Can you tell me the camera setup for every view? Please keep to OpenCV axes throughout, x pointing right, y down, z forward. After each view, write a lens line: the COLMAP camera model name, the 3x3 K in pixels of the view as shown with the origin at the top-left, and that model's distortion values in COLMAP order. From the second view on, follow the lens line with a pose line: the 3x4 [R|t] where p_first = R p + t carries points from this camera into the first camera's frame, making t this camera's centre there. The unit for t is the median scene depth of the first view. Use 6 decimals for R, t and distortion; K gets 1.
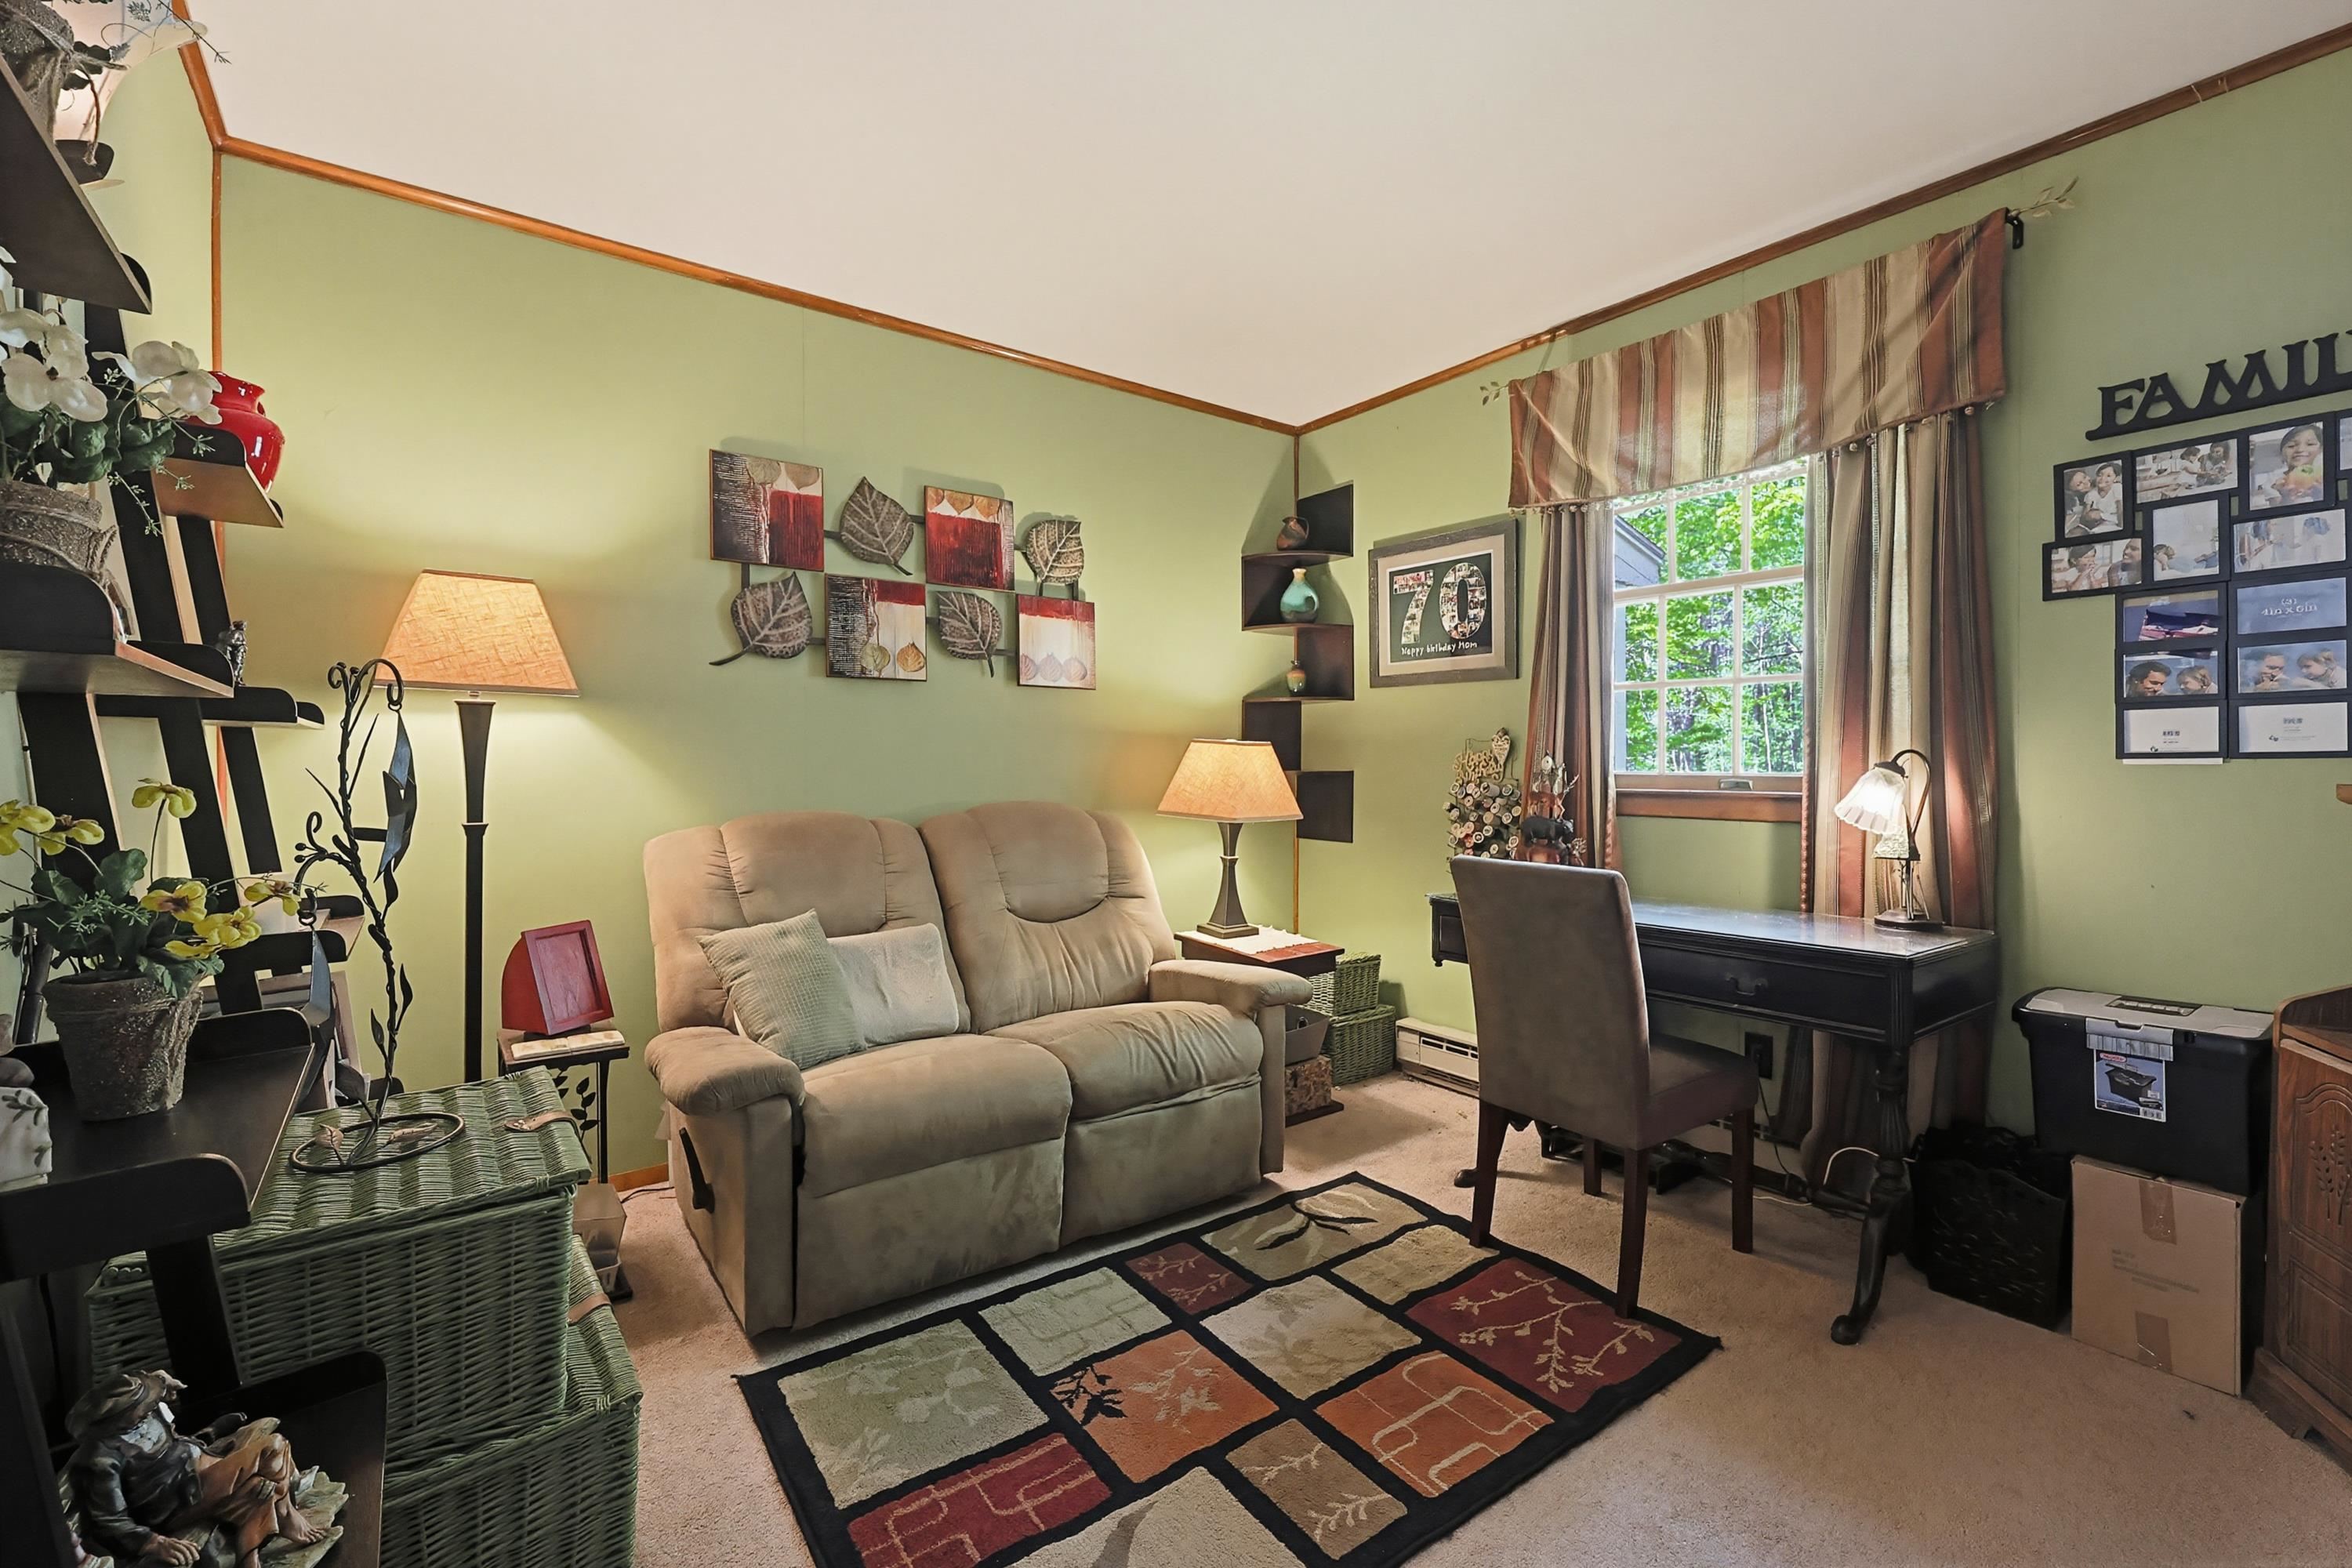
lens RADIAL K [[1018.4, 0, 1170.6], [0, 1018.4, 777.3], [0, 0, 1]] dist [0.002232, 0.000557]
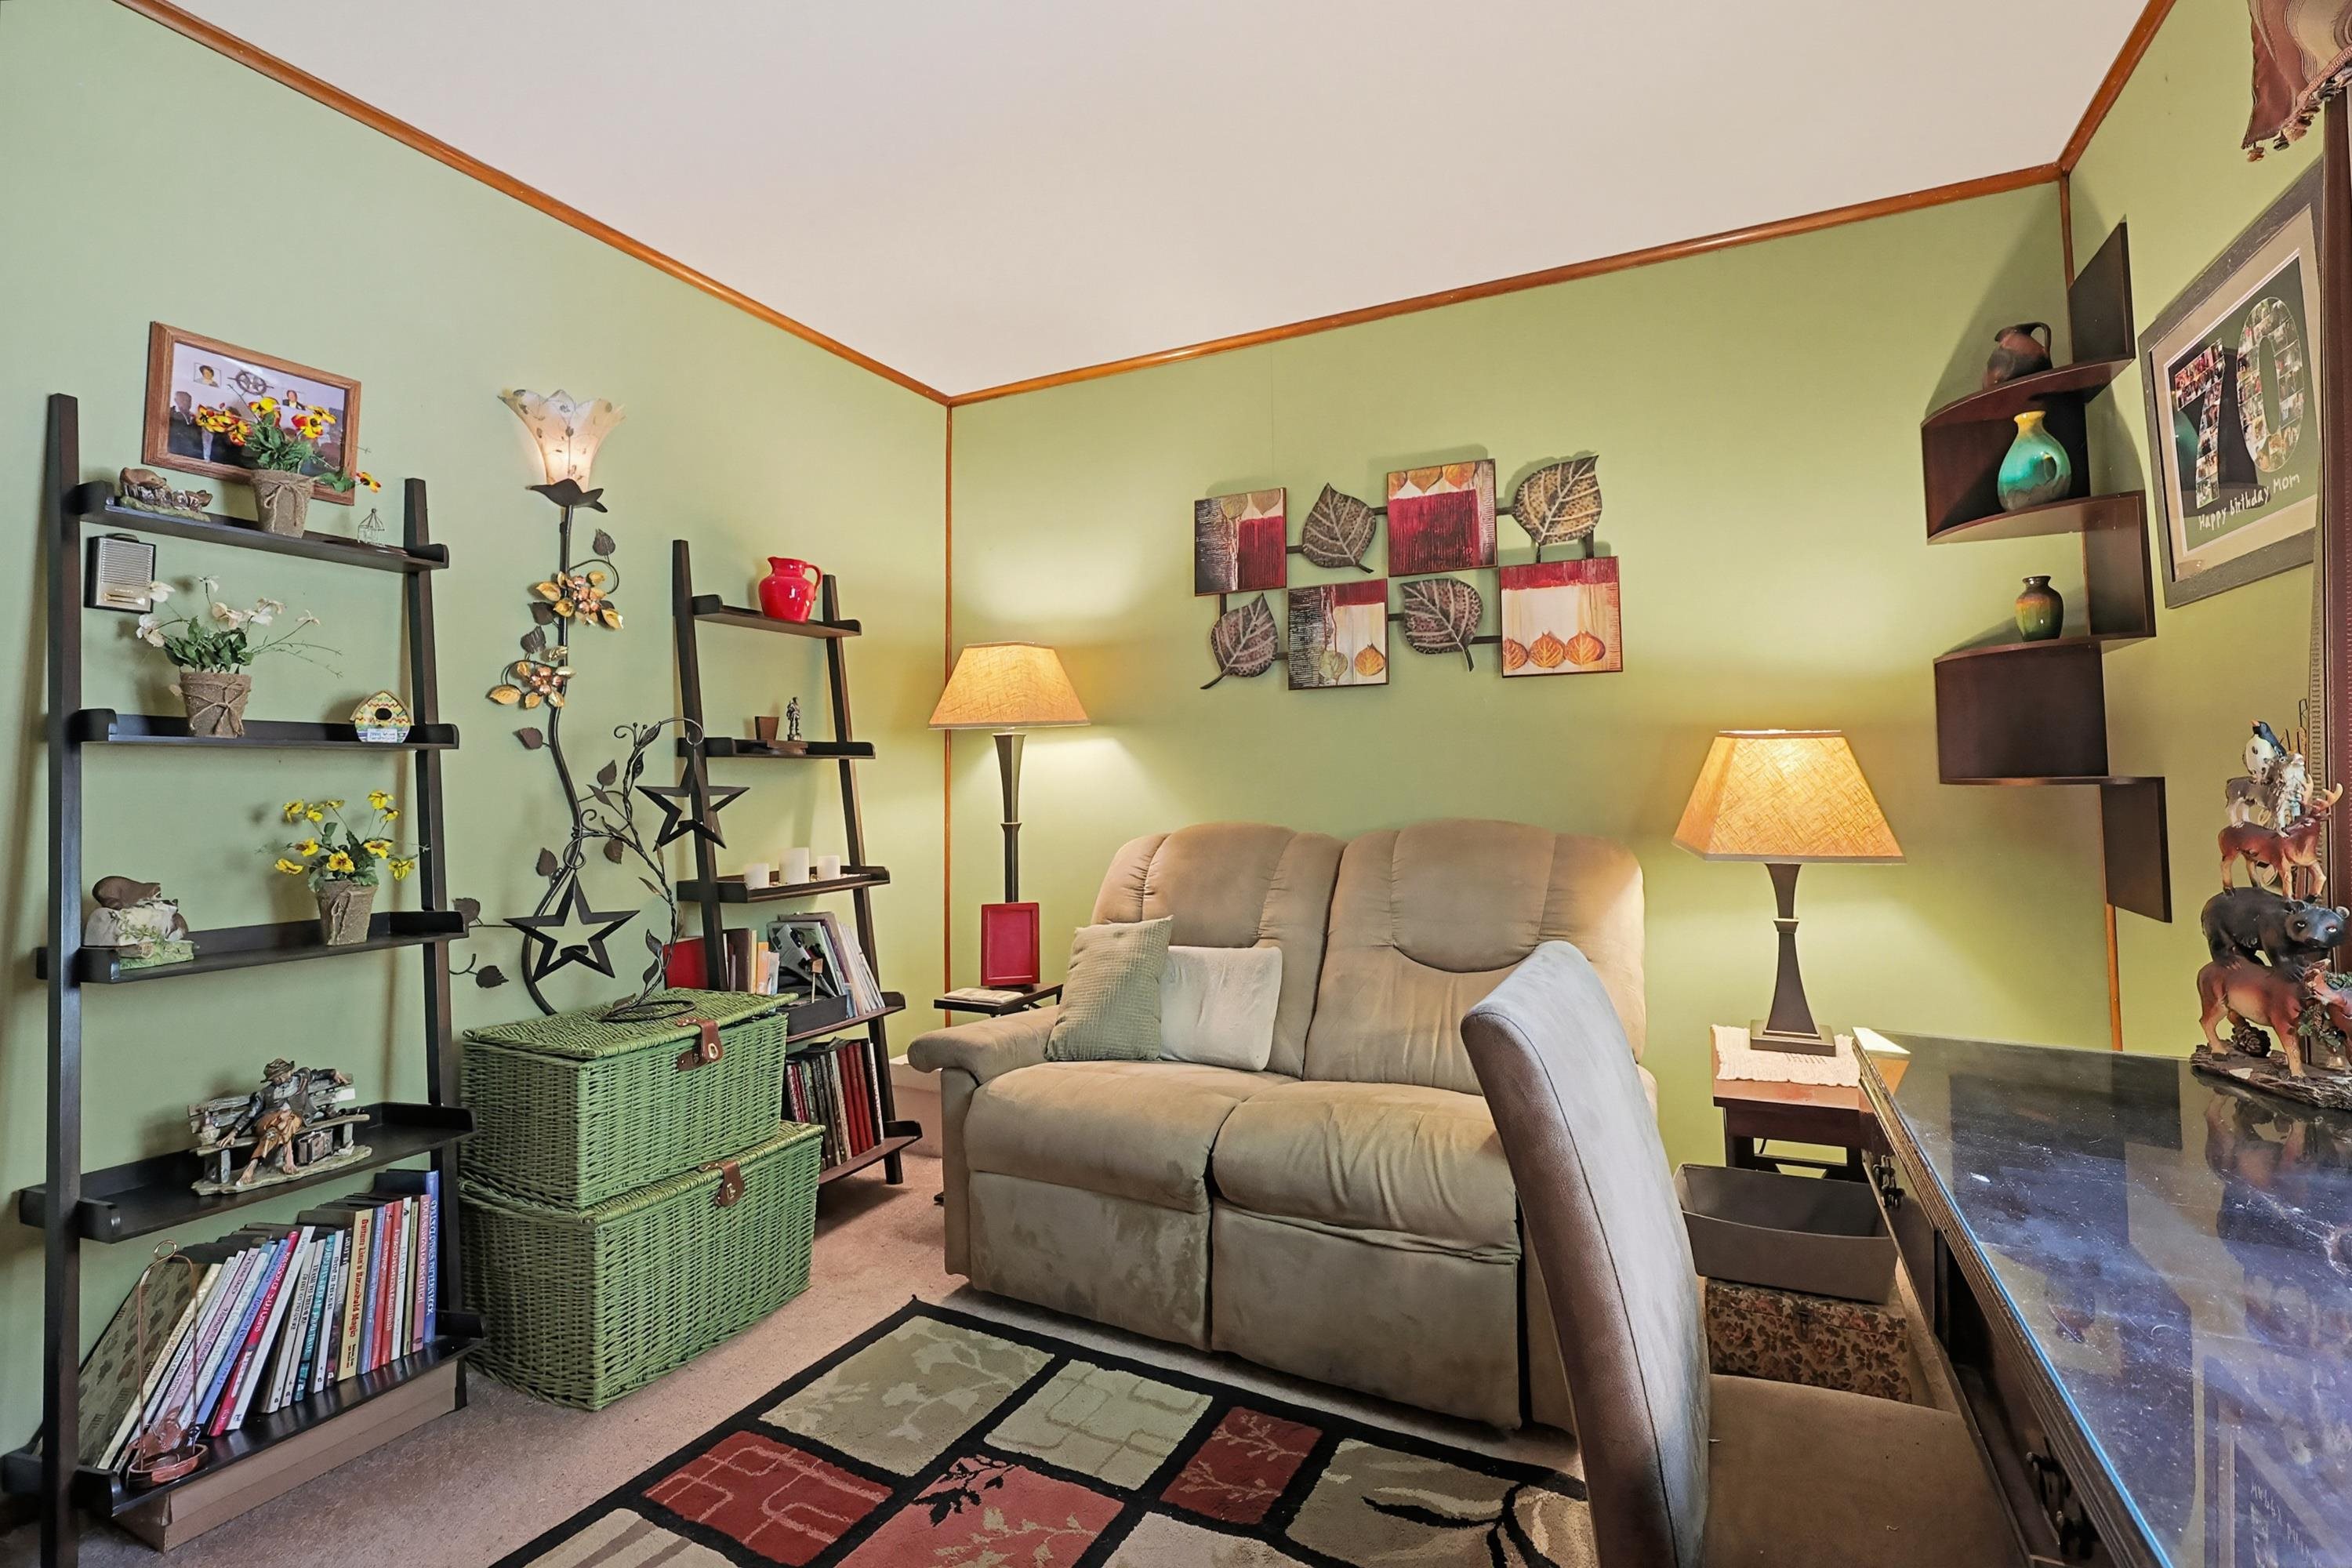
lens RADIAL K [[1018.4, 0, 1213.4], [0, 1018.4, 727.4], [0, 0, 1]] dist [0.002232, 0.000557]
pose [[0.474067, -0.051105, -0.879005, 0.509906], [0.001755, 0.998367, -0.057098, -0.003791], [0.880487, 0.025526, 0.473382, 0.454099]]
